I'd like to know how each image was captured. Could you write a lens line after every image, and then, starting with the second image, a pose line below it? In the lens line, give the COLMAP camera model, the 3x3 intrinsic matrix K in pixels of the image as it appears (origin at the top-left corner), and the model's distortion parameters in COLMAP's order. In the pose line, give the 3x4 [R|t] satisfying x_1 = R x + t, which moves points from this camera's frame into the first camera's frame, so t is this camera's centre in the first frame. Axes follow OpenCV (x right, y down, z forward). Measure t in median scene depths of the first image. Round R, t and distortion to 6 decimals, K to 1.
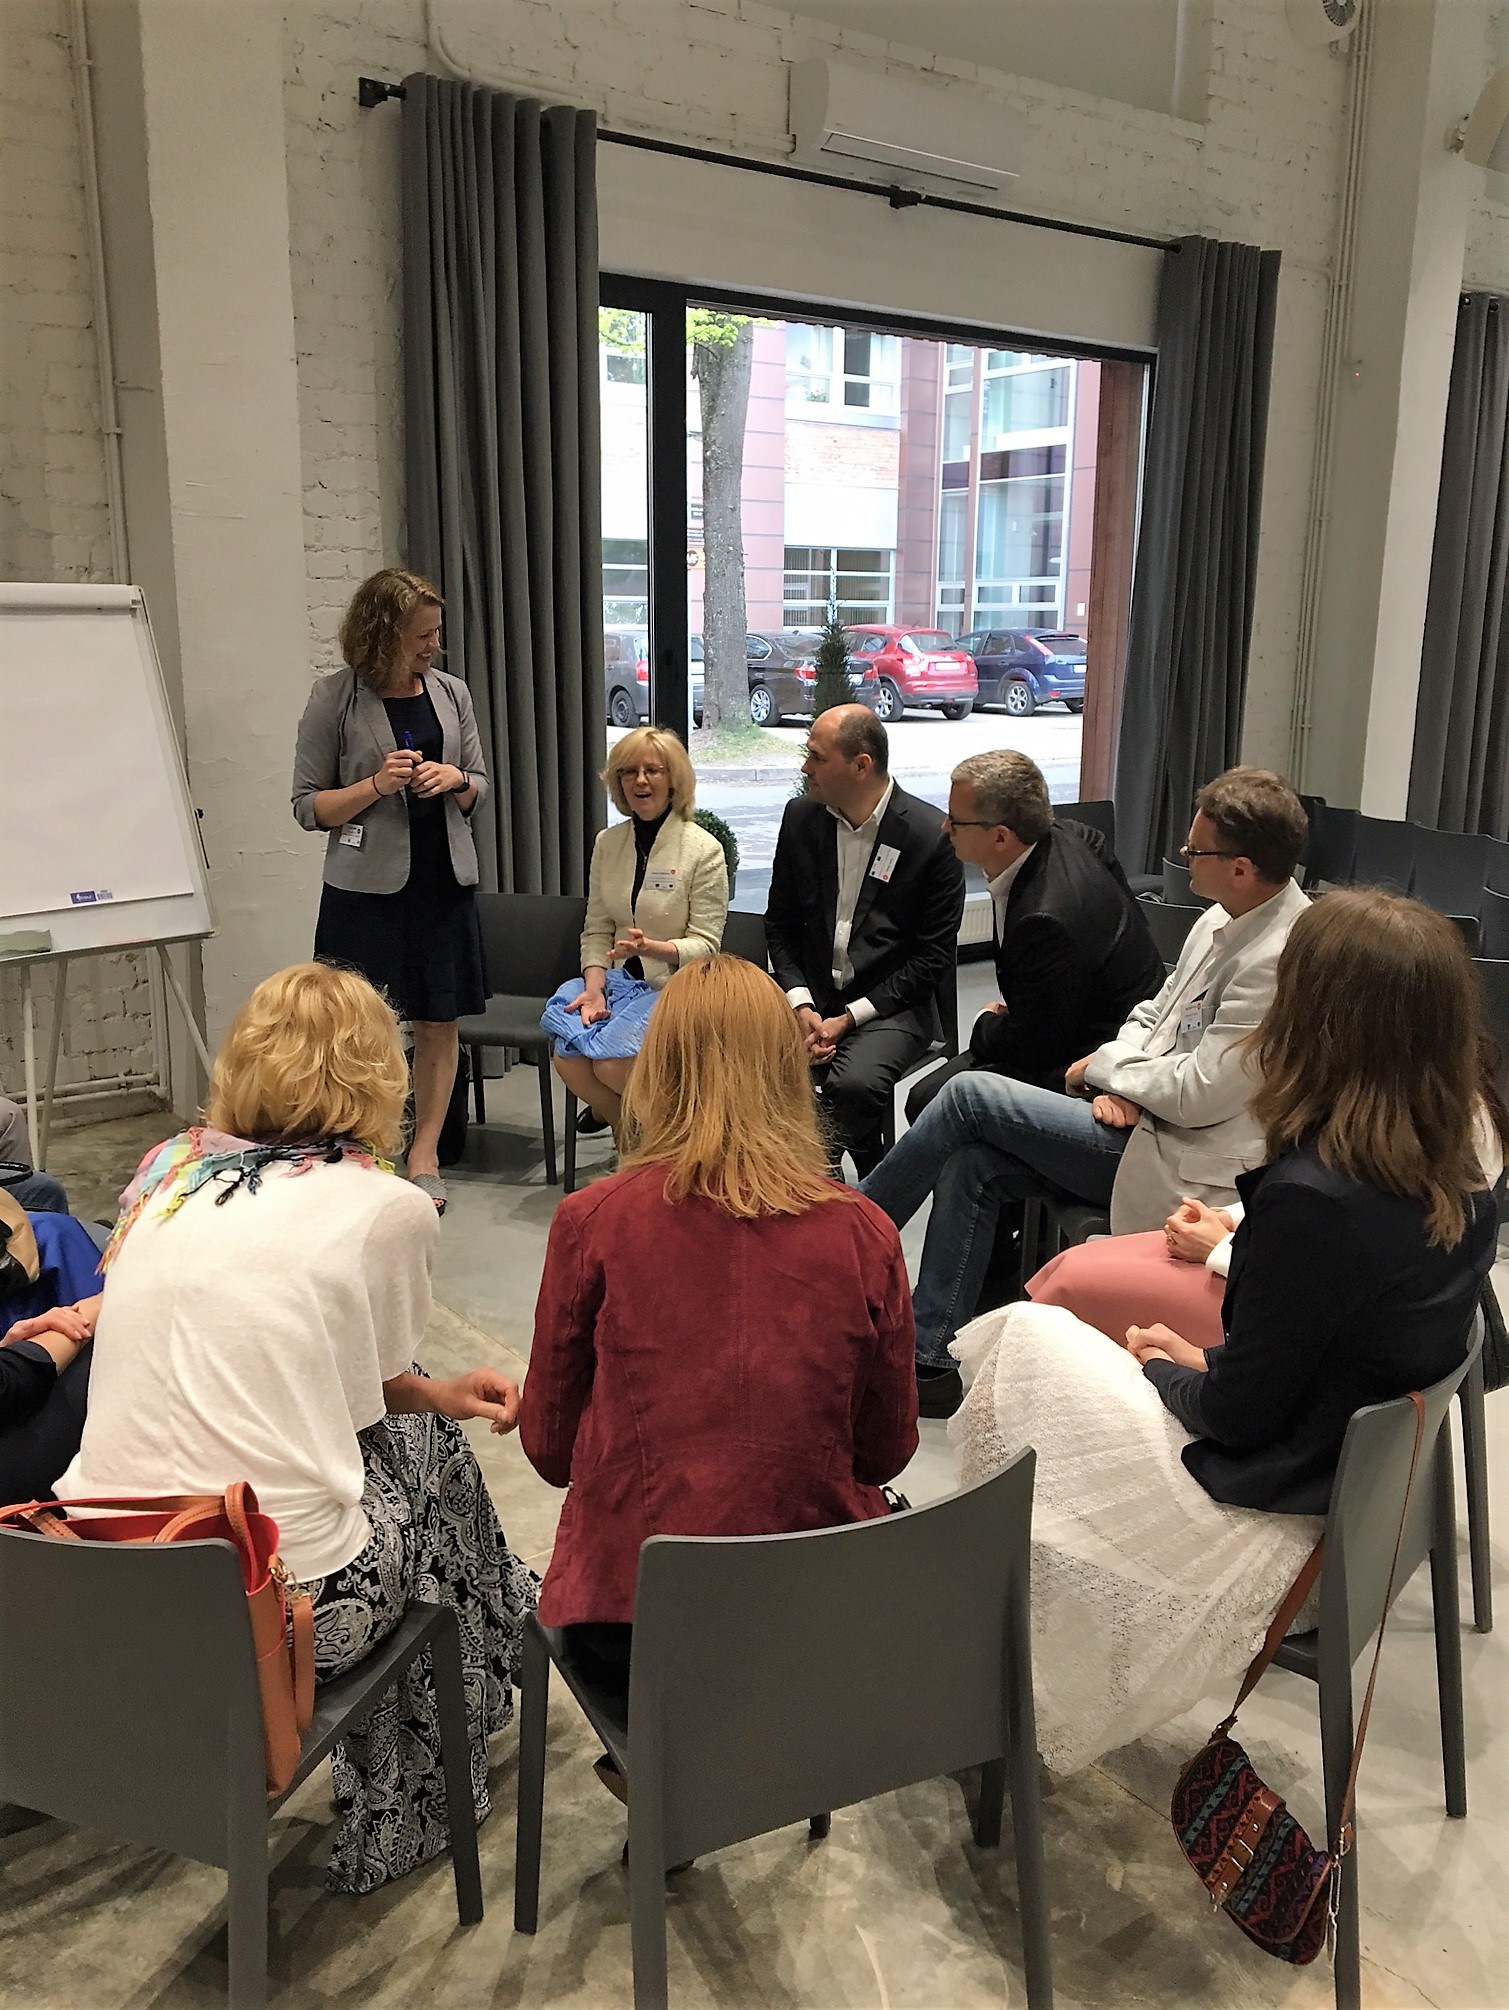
lens RADIAL K [[1752.1, 0, 750.8], [0, 1752.1, 1010.3], [0, 0, 1]] dist [0.039649, -0.023567]
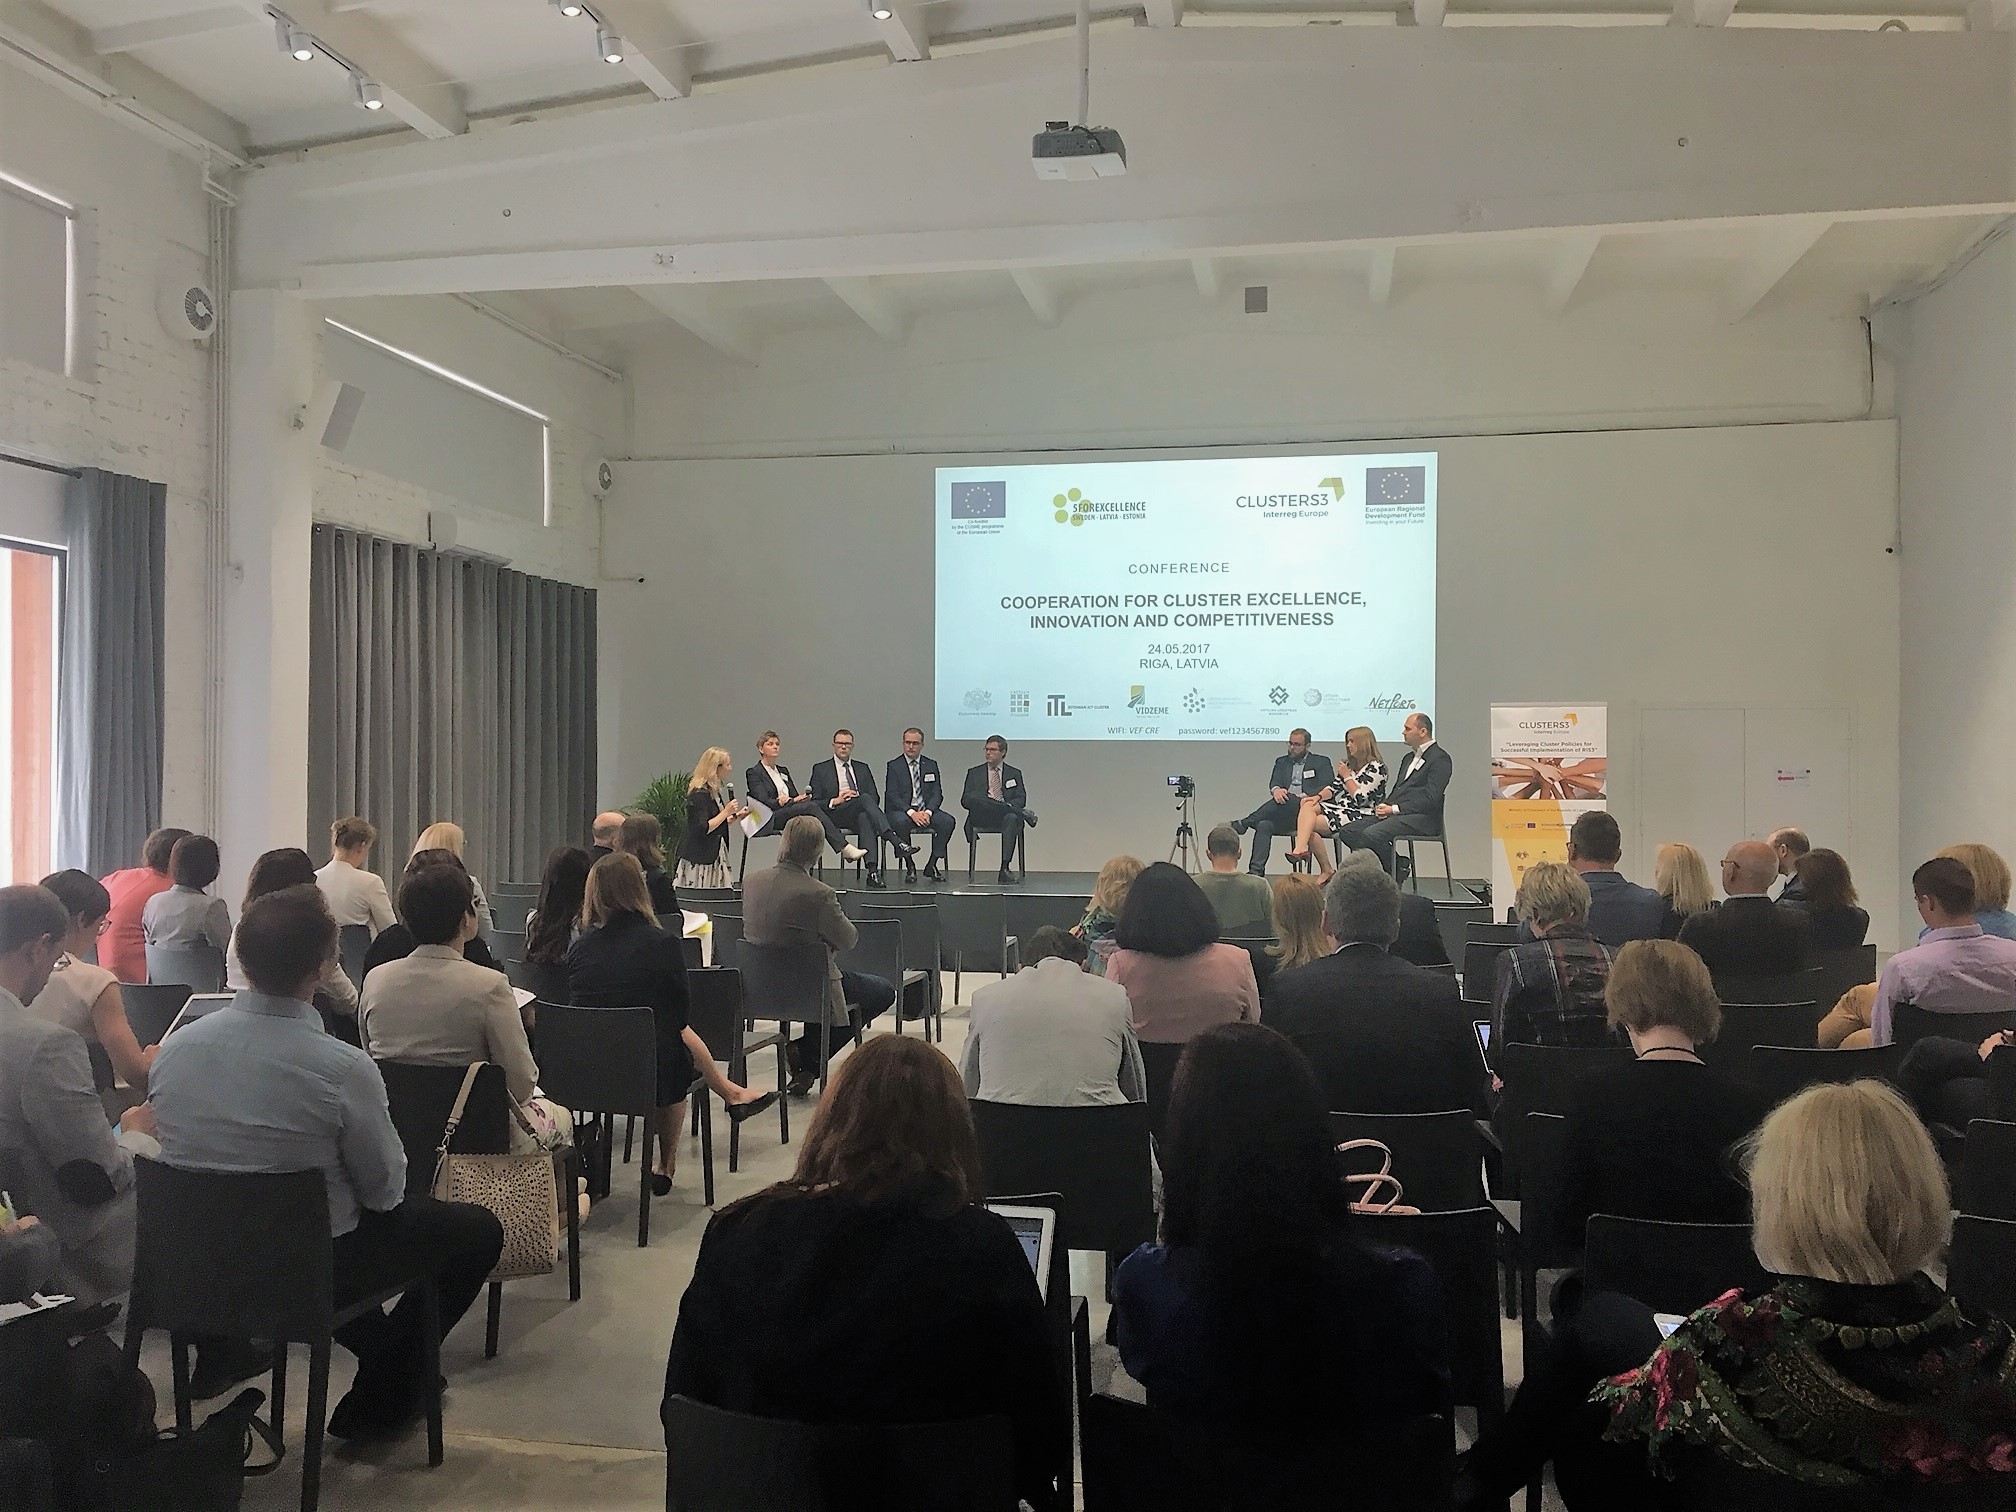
lens RADIAL K [[1757.4, 0, 1016.5], [0, 1757.4, 755.7], [0, 0, 1]] dist [0.039649, -0.023567]
pose [[0.744371, 0.006467, 0.667735, -0.099489], [0.140488, 0.976056, -0.166065, 0.065312], [-0.652820, 0.217423, 0.725640, -0.296944]]
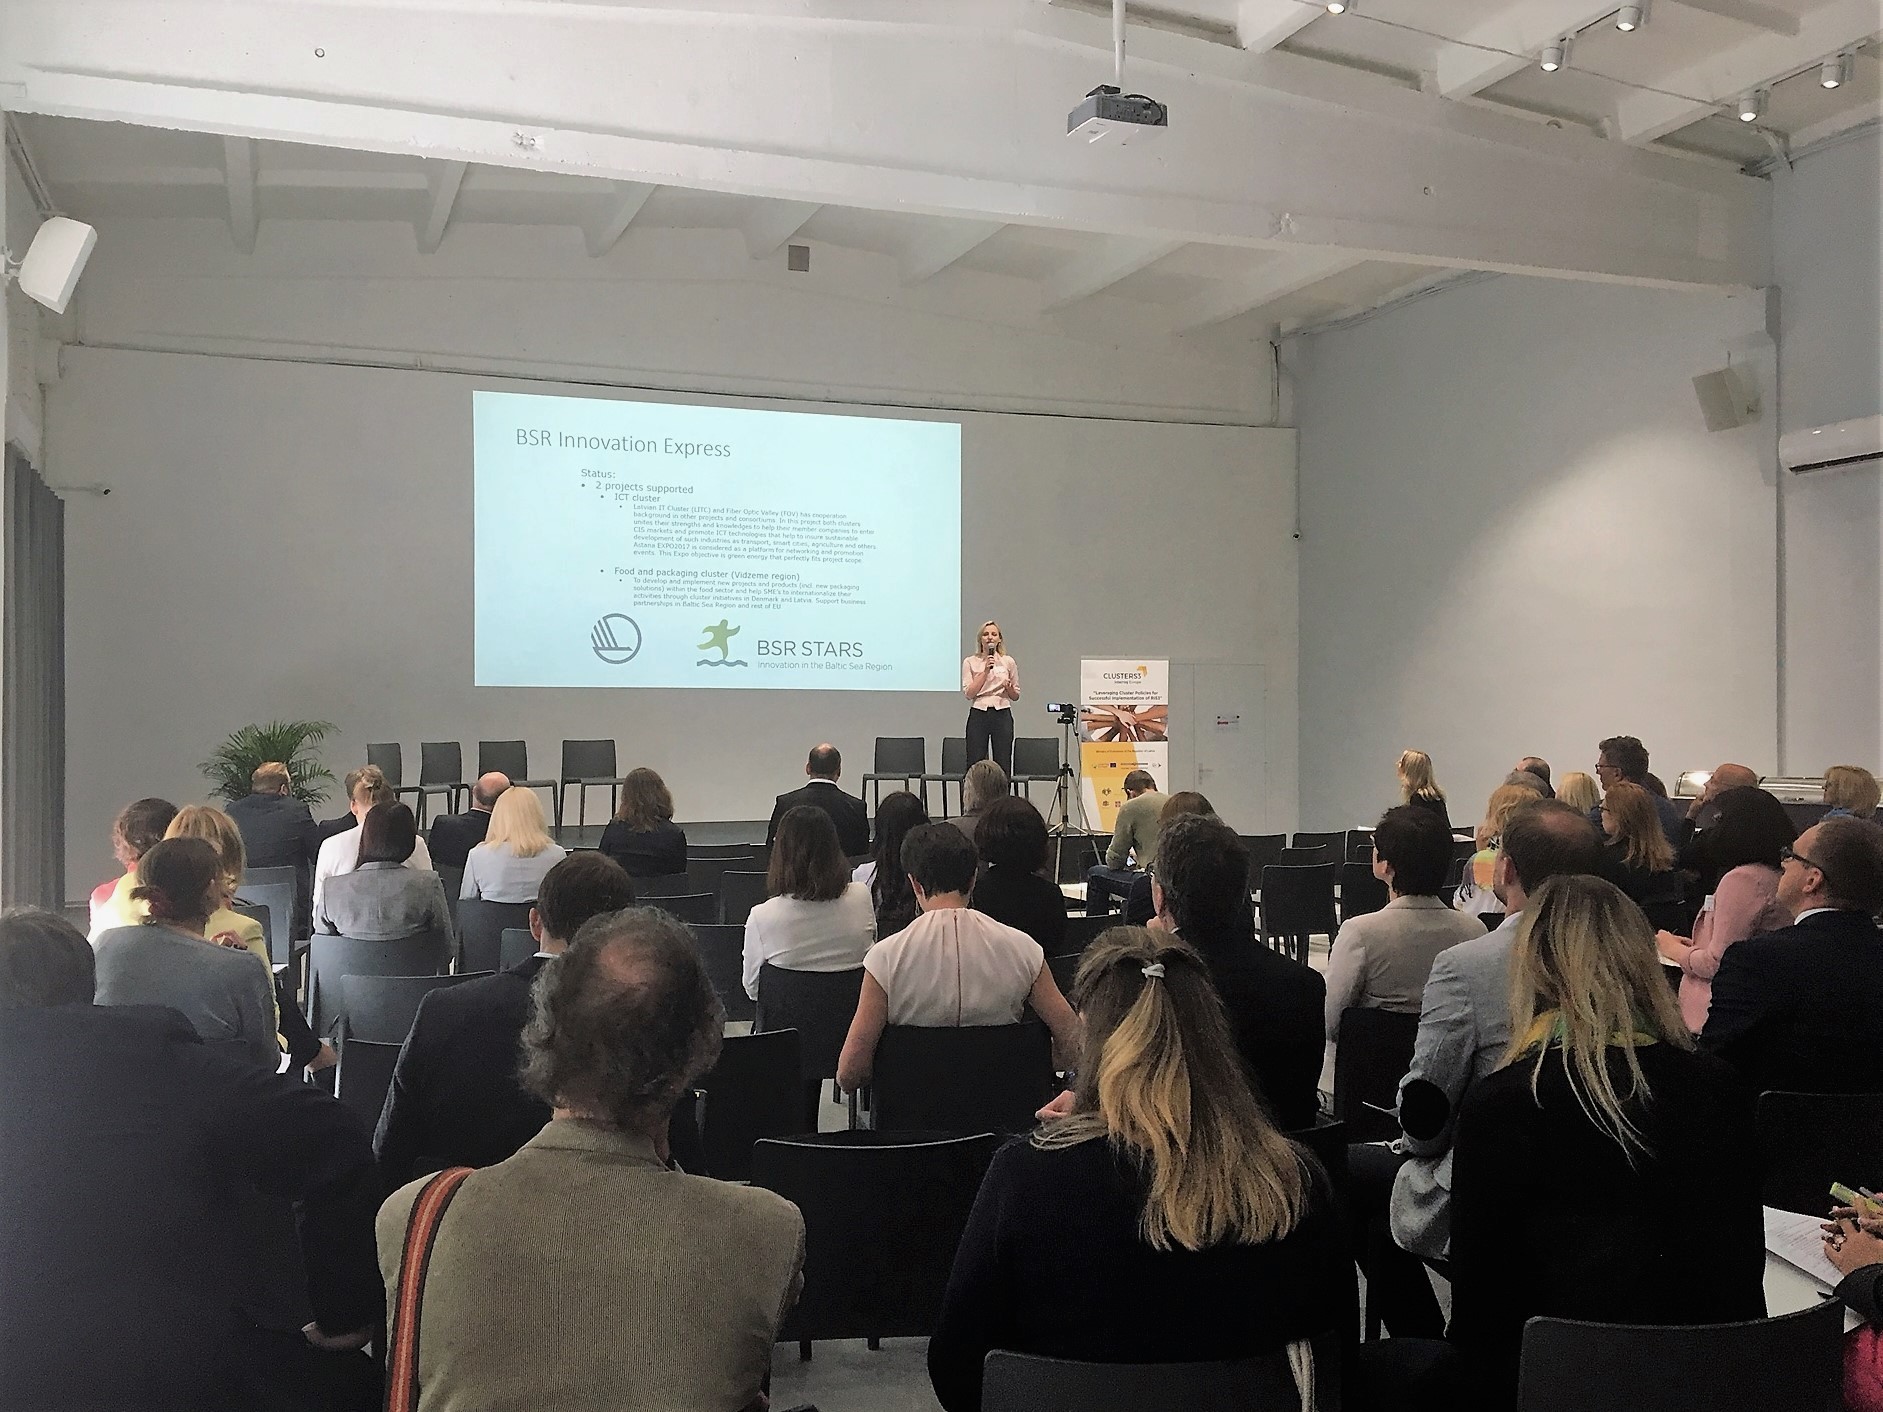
lens RADIAL K [[1730.7, 0, 932.3], [0, 1730.7, 726.4], [0, 0, 1]] dist [0.059147, -0.020001]
pose [[0.296668, -0.003583, 0.954974, -0.435803], [0.208291, 0.976160, -0.061044, -0.043732], [-0.931989, 0.217022, 0.290342, 0.231438]]
